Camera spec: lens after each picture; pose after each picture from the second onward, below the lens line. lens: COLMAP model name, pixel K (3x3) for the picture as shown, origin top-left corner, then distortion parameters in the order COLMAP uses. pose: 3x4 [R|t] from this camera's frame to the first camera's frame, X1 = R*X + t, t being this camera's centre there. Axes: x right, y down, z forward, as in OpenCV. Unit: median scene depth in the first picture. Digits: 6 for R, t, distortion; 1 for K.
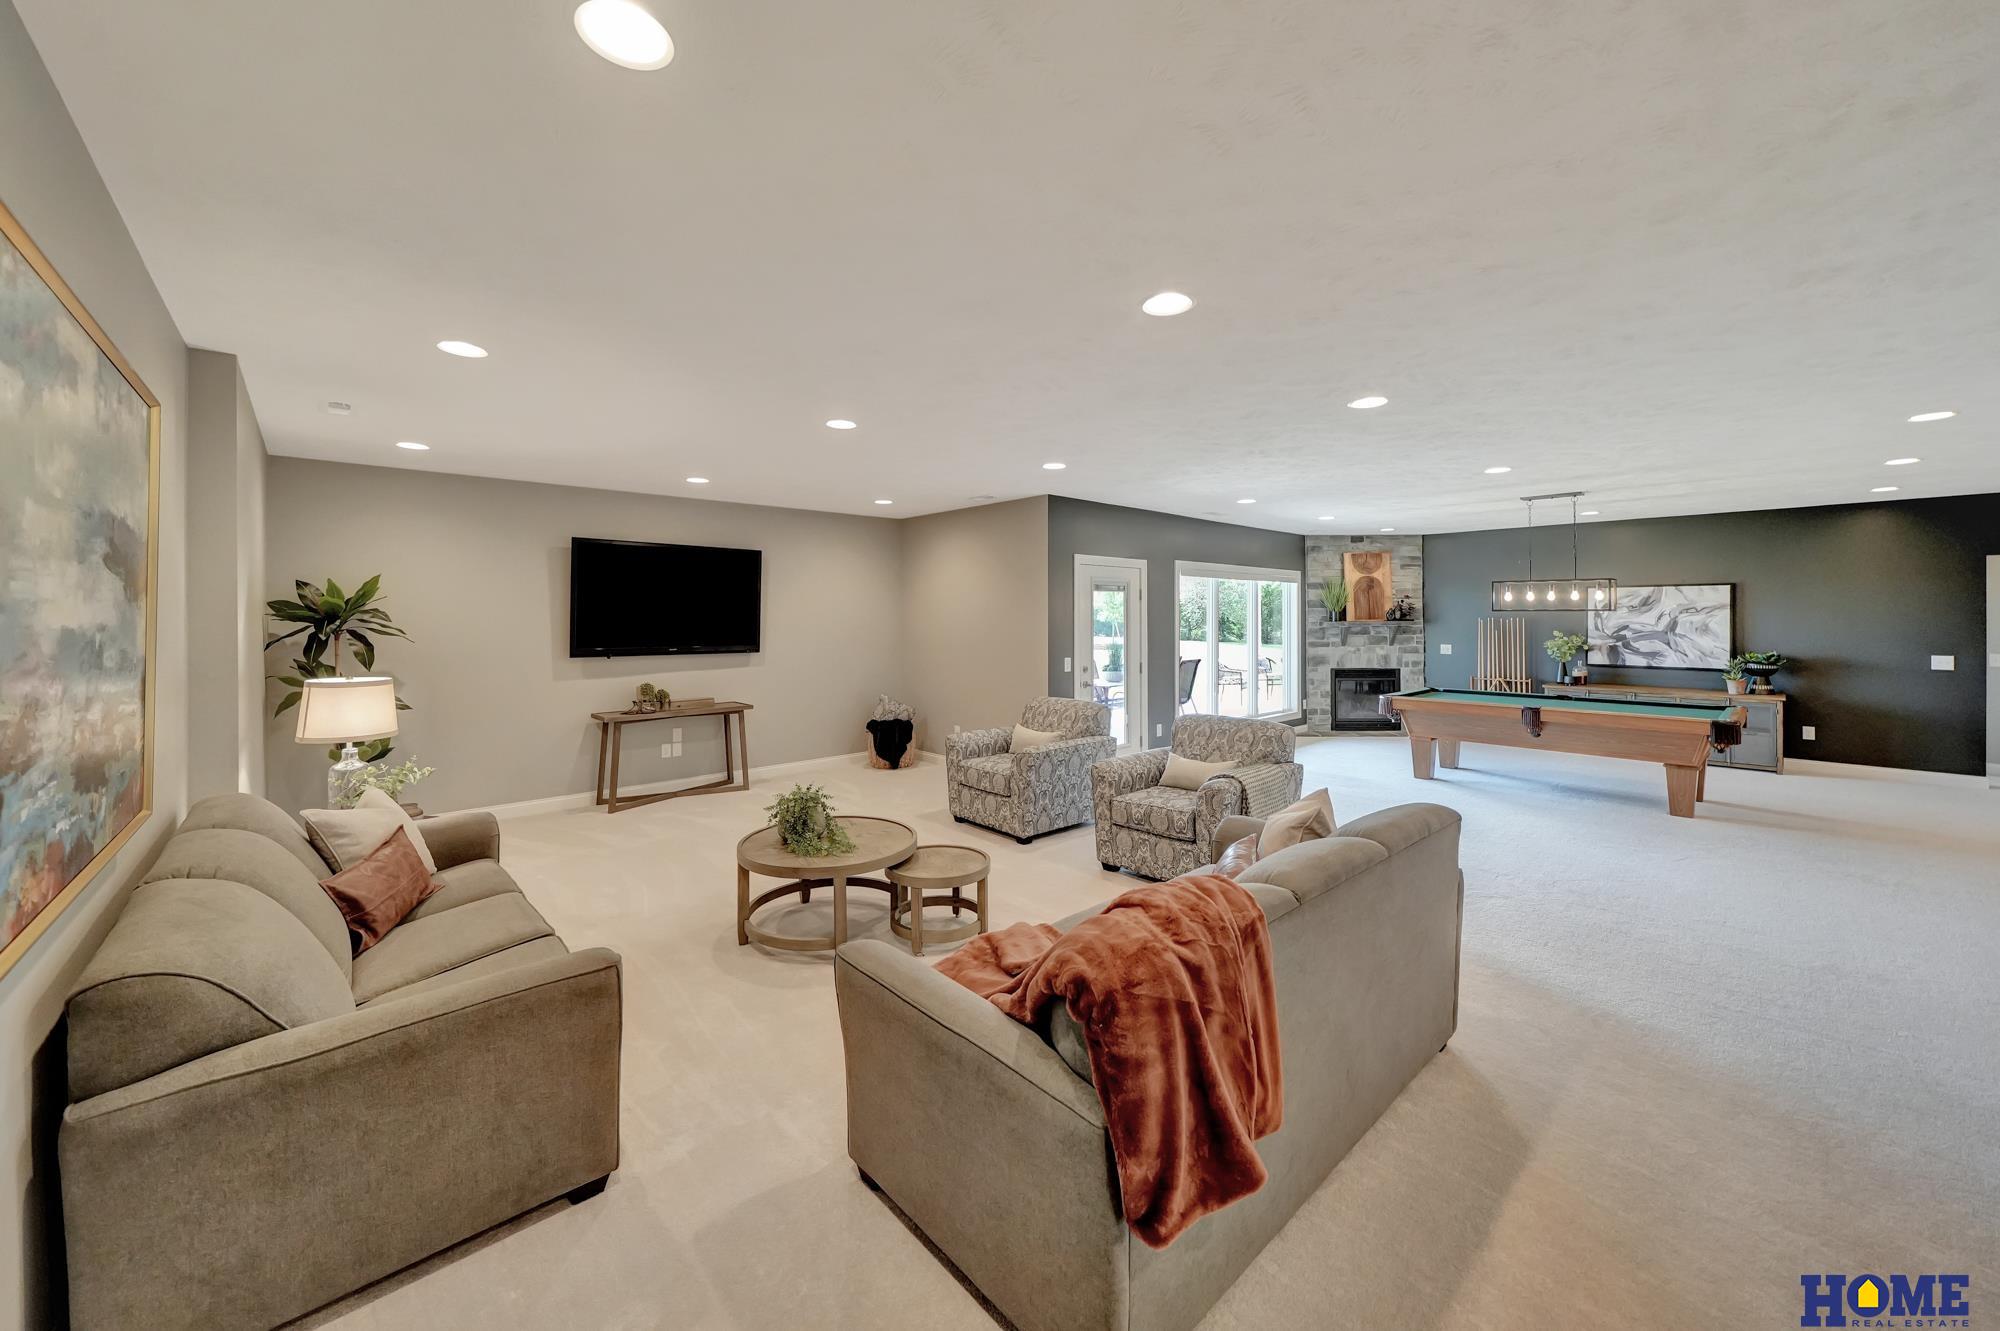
lens RADIAL K [[740.0, 0, 997.3], [0, 740.0, 616.1], [0, 0, 1]] dist [-0.002029, -0.000065]
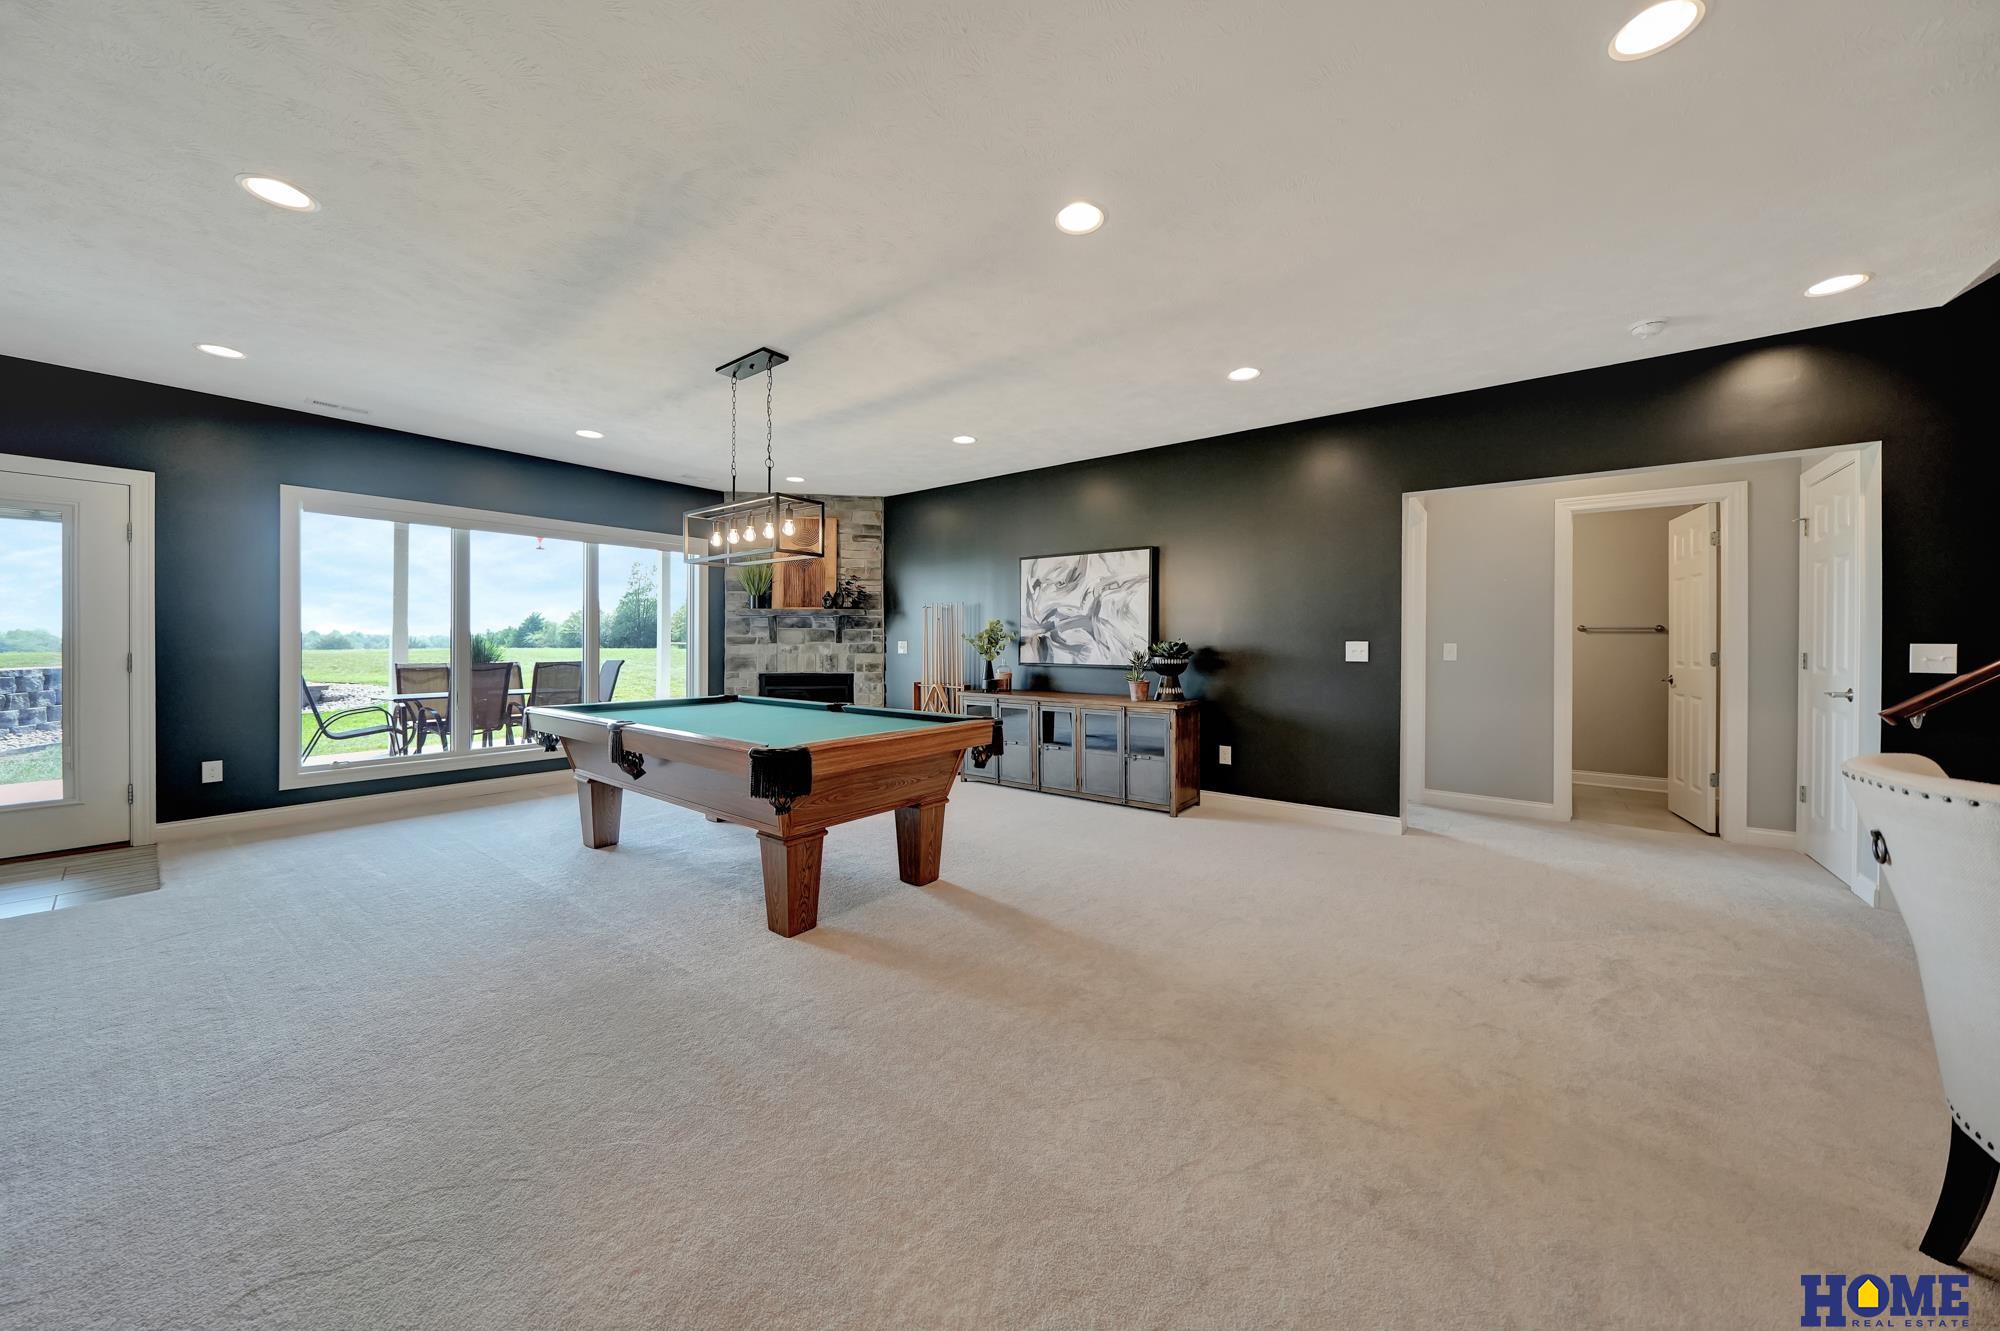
lens RADIAL K [[682.9, 0, 994.7], [0, 682.9, 644.4], [0, 0, 1]] dist [-0.003902, -0.000044]
pose [[0.985382, 0.006213, 0.170247, 0.715627], [-0.006743, 0.999974, 0.002531, 0.048584], [-0.170227, -0.003642, 0.985398, 0.365848]]
